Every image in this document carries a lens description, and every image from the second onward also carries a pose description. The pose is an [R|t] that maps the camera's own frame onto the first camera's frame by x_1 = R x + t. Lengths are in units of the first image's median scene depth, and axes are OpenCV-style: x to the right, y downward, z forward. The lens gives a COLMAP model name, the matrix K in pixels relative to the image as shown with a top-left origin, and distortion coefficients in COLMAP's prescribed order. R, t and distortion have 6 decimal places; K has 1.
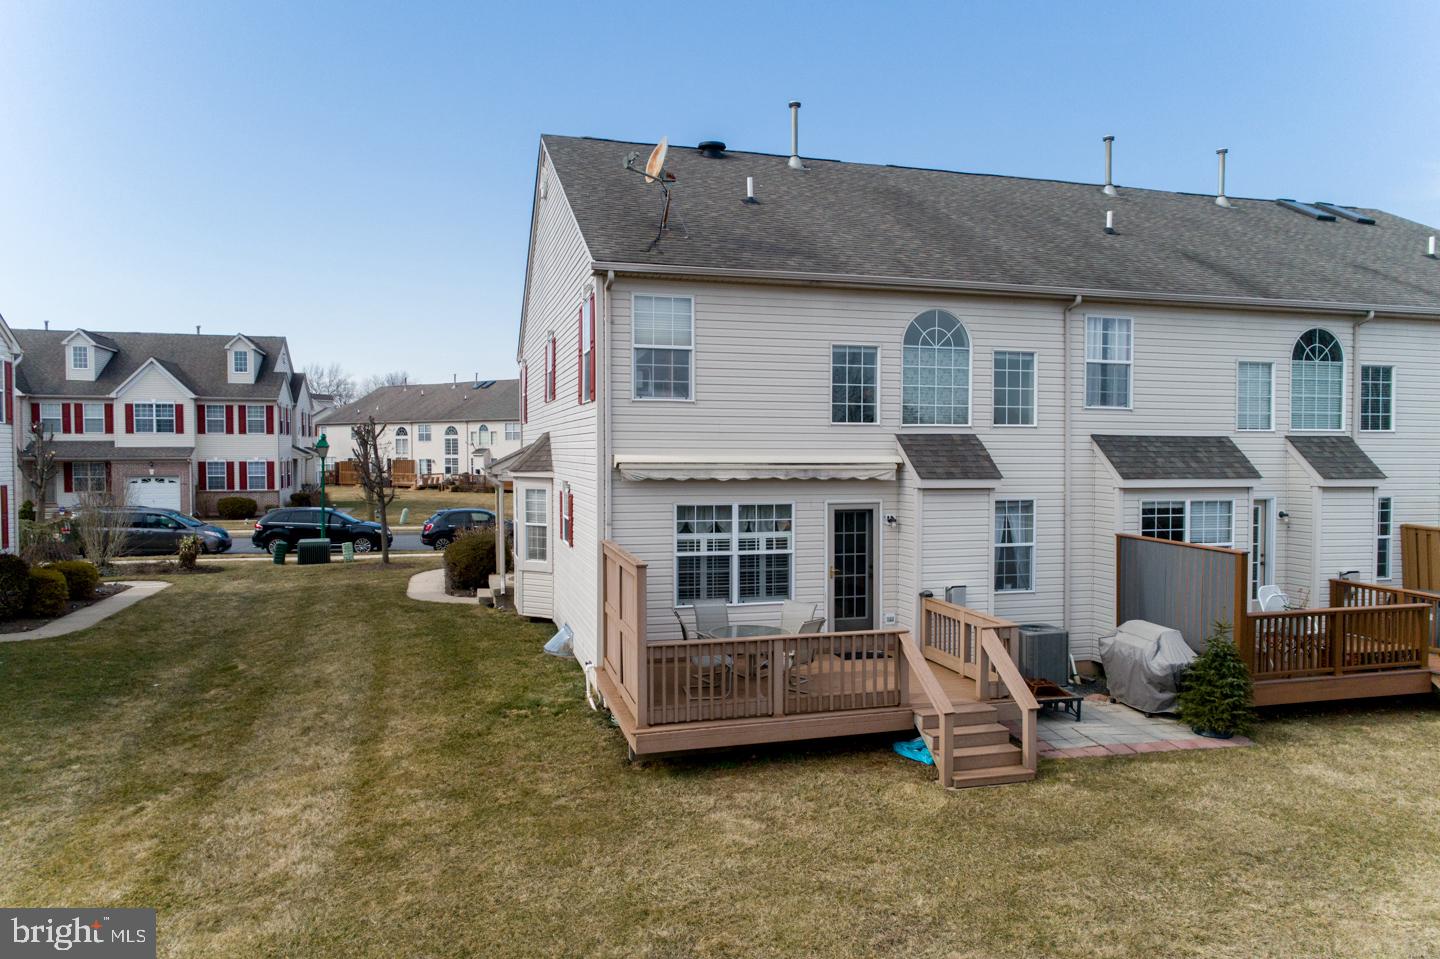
lens RADIAL K [[983.4, 0, 731.7], [0, 983.4, 485.4], [0, 0, 1]] dist [0.003698, 0.007955]
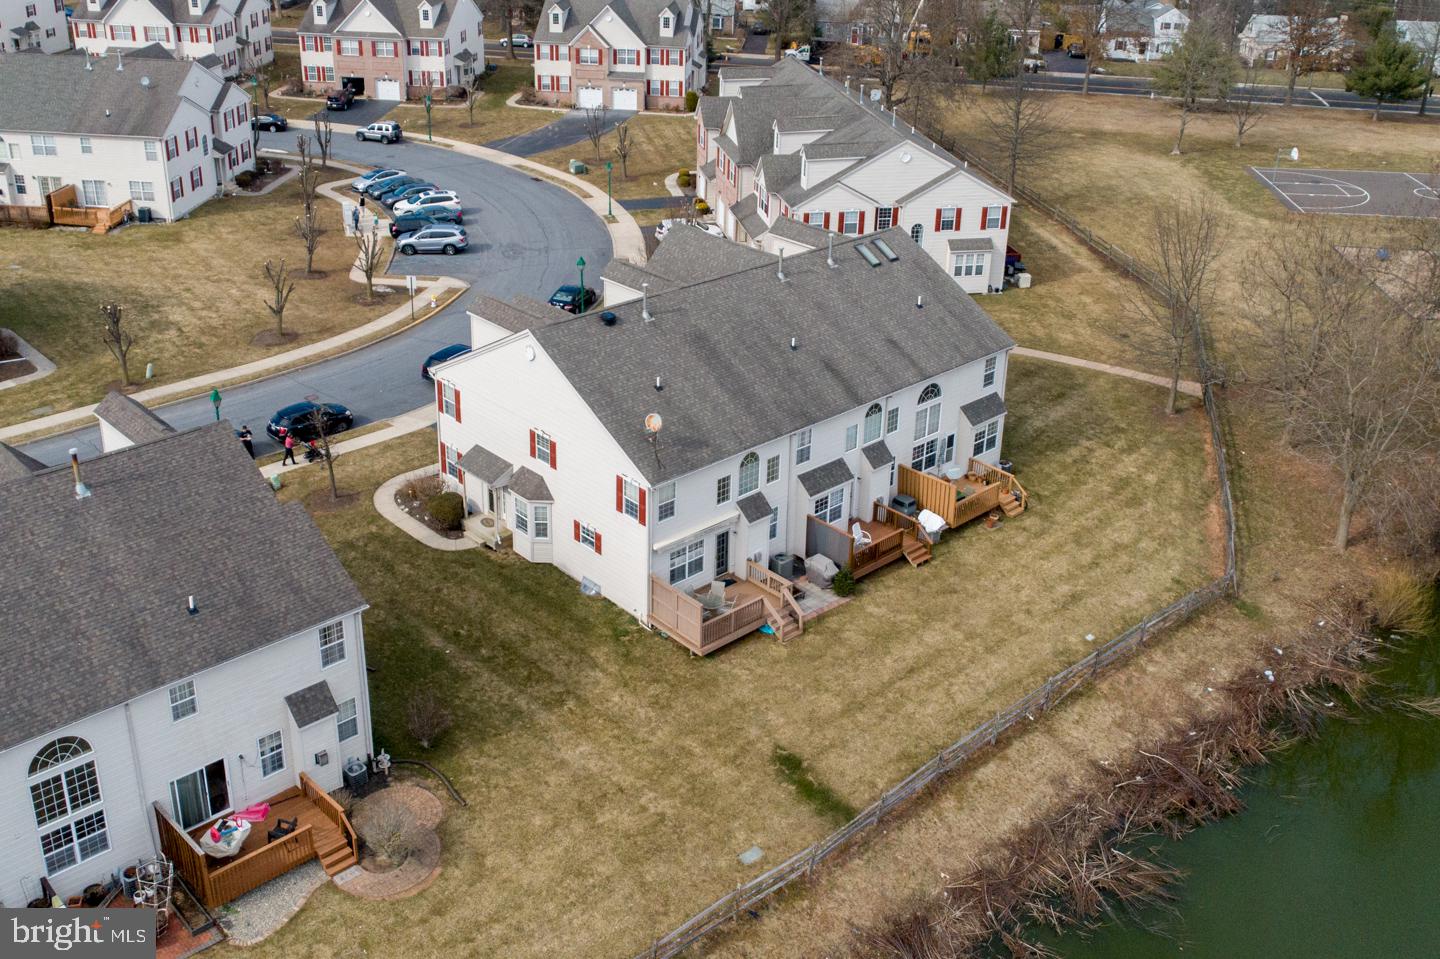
lens RADIAL K [[1270.2, 0, 751.1], [0, 1270.2, 552.7], [0, 0, 1]] dist [0.003546, 0.000451]
pose [[0.882908, -0.199822, 0.424904, -1.232827], [-0.019956, 0.888141, 0.459137, -1.457434], [-0.469121, -0.413855, 0.780160, -1.655233]]
